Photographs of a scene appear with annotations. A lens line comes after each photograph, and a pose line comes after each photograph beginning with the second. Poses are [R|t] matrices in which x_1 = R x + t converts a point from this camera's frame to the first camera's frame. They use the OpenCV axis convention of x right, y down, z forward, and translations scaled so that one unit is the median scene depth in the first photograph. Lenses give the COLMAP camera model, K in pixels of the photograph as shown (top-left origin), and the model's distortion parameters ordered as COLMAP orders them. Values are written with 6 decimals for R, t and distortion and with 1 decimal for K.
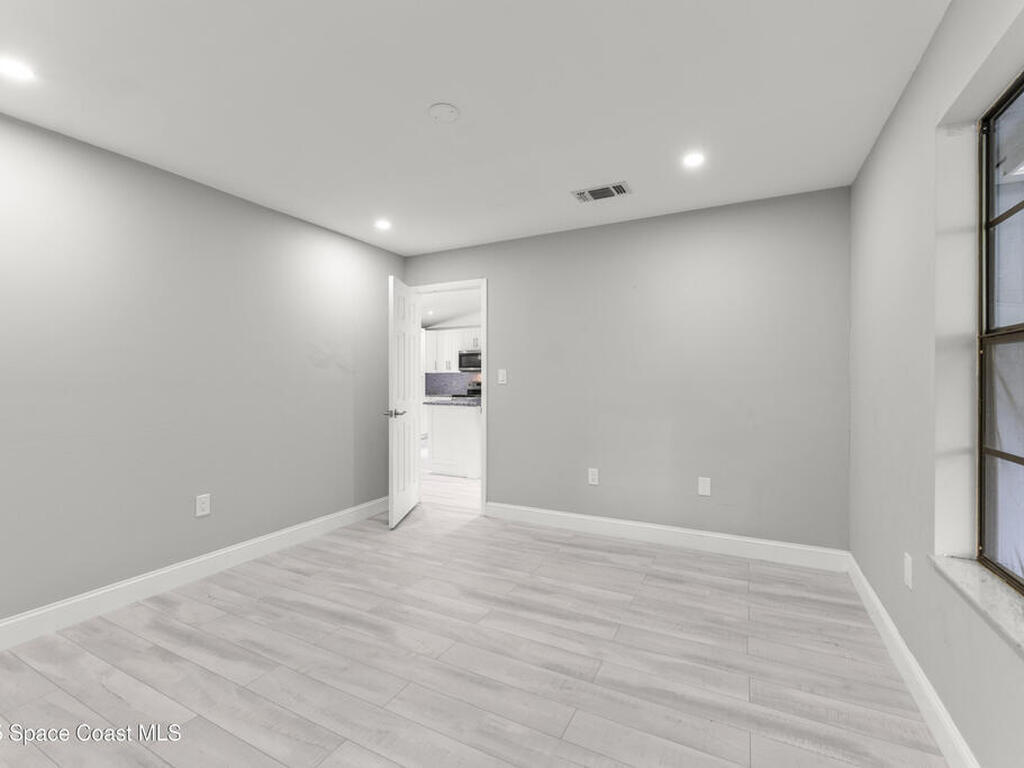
lens RADIAL K [[459.1, 0, 511.4], [0, 459.1, 384.2], [0, 0, 1]] dist [-0.002810, 0.000494]
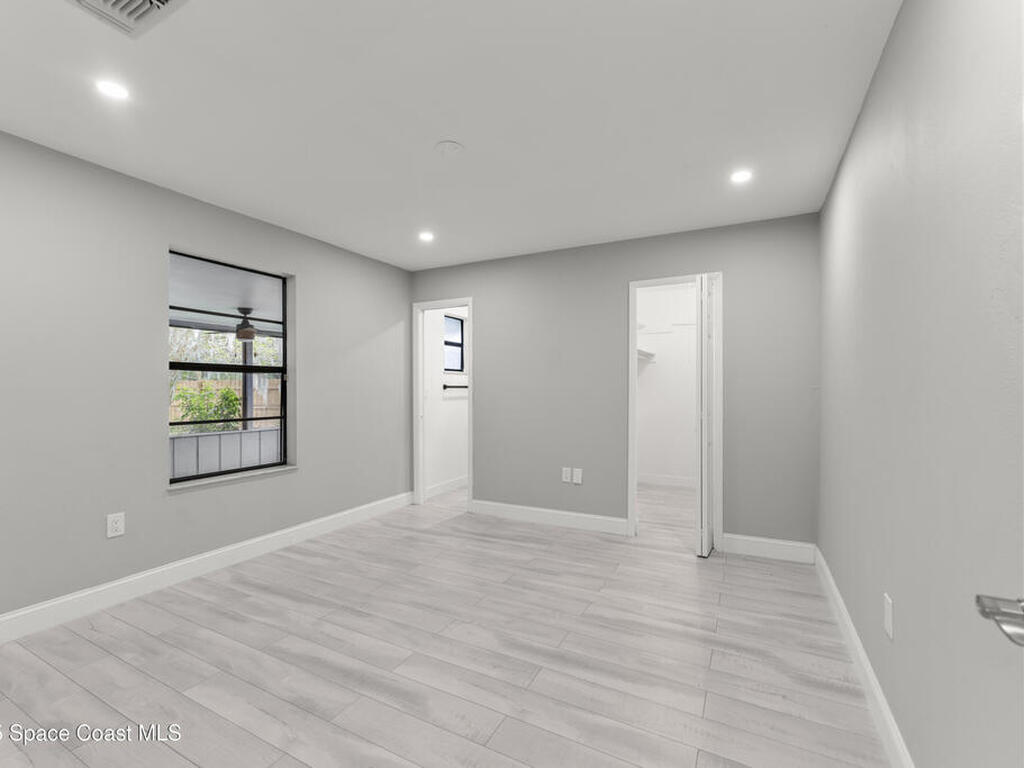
lens RADIAL K [[459.1, 0, 515.4], [0, 459.1, 385.1], [0, 0, 1]] dist [-0.002810, 0.000494]
pose [[-0.999998, -0.001535, 0.001332, -0.285044], [-0.001527, 0.999982, 0.005766, -0.020773], [-0.001340, 0.005764, -0.999982, 1.959589]]
